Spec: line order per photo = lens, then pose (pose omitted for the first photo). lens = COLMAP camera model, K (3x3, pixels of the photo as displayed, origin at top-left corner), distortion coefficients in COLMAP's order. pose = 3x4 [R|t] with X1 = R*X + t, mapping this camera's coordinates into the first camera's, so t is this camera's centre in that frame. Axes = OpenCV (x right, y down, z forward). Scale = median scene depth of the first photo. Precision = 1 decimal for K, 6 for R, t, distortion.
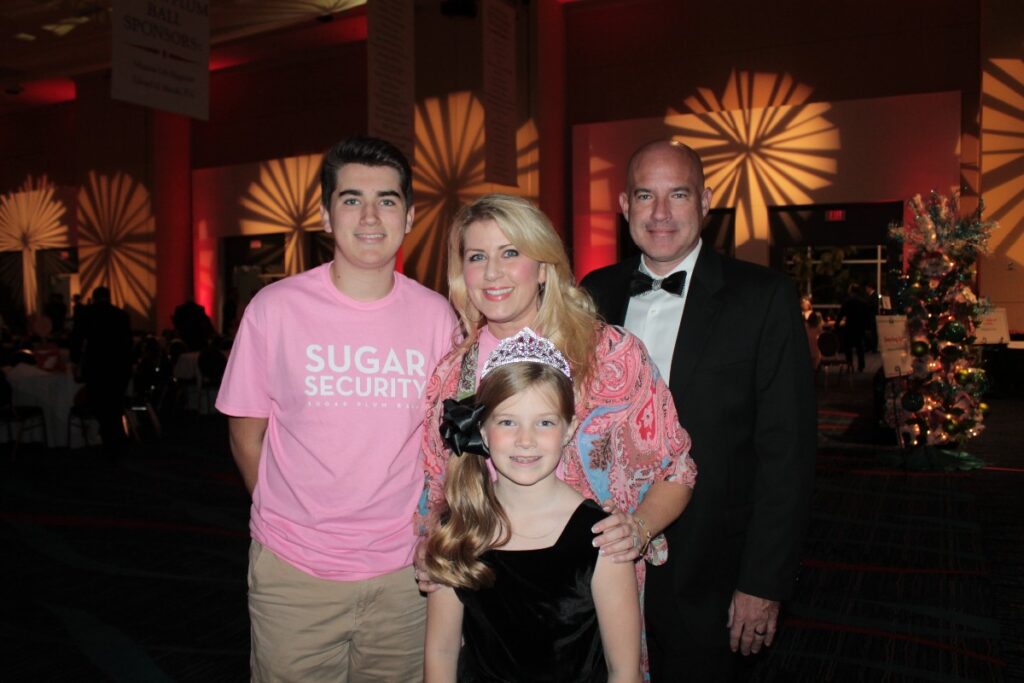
lens RADIAL K [[856.2, 0, 481.9], [0, 856.2, 309.3], [0, 0, 1]] dist [-0.150719, 0.127419]
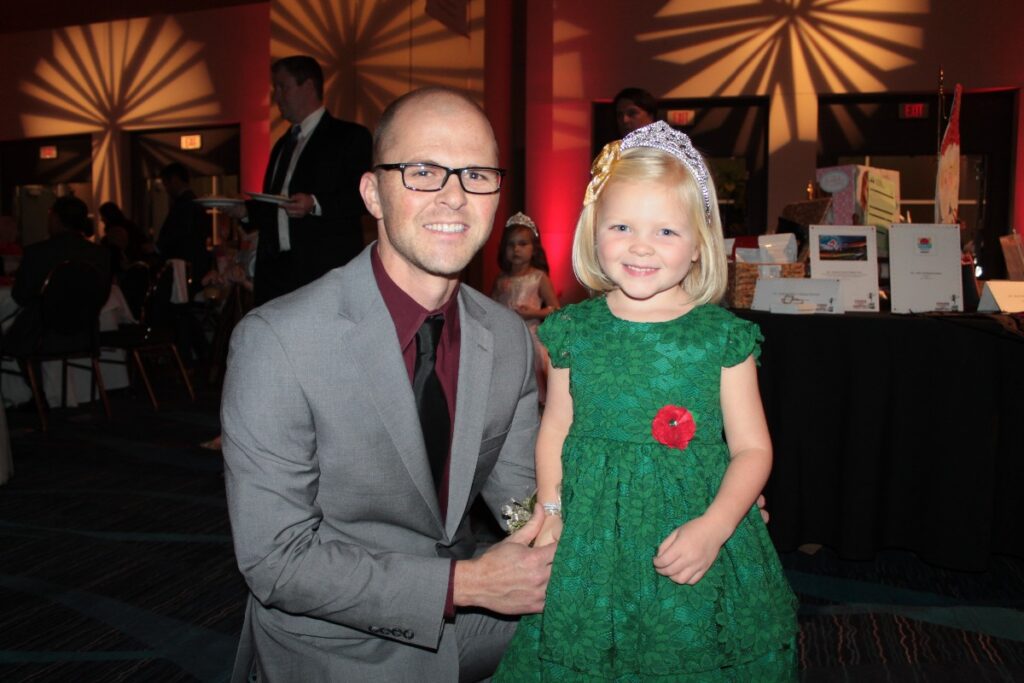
lens RADIAL K [[856.2, 0, 512.2], [0, 856.2, 341.3], [0, 0, 1]] dist [-0.150719, 0.127419]
pose [[0.978723, -0.003255, 0.205160, -0.036623], [-0.011353, 0.997483, 0.069988, 0.026318], [-0.204871, -0.070828, 0.976223, 0.262967]]
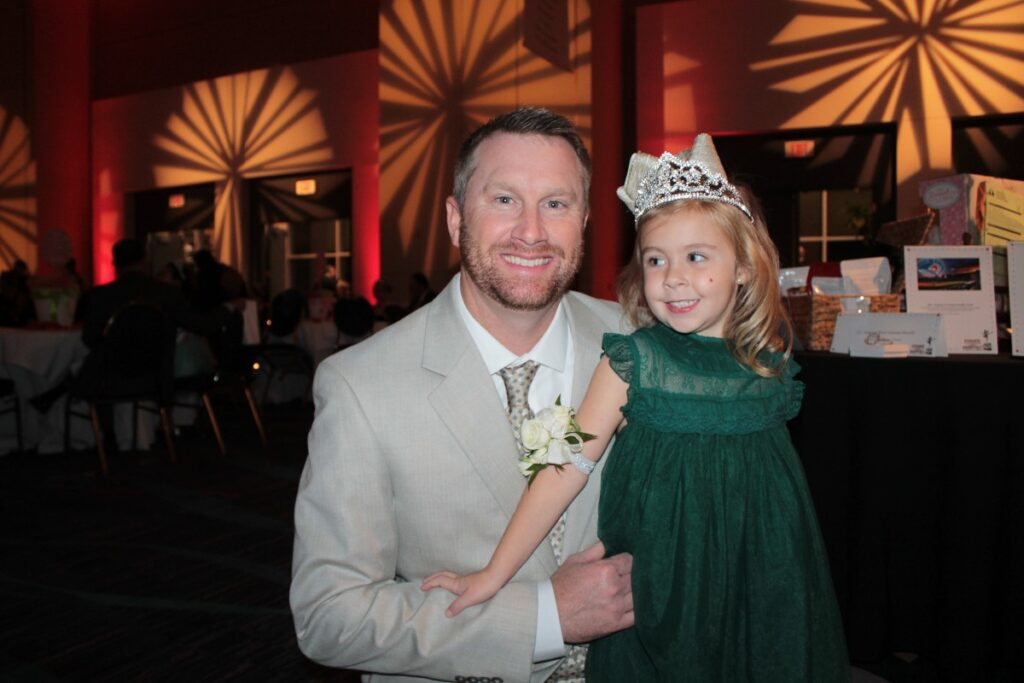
lens RADIAL K [[856.2, 0, 508.8], [0, 856.2, 344.9], [0, 0, 1]] dist [-0.150719, 0.127419]
pose [[0.998654, 0.004398, 0.051683, -0.021602], [-0.005716, 0.999661, 0.025389, 0.026738], [-0.051554, -0.025650, 0.998341, 0.278252]]
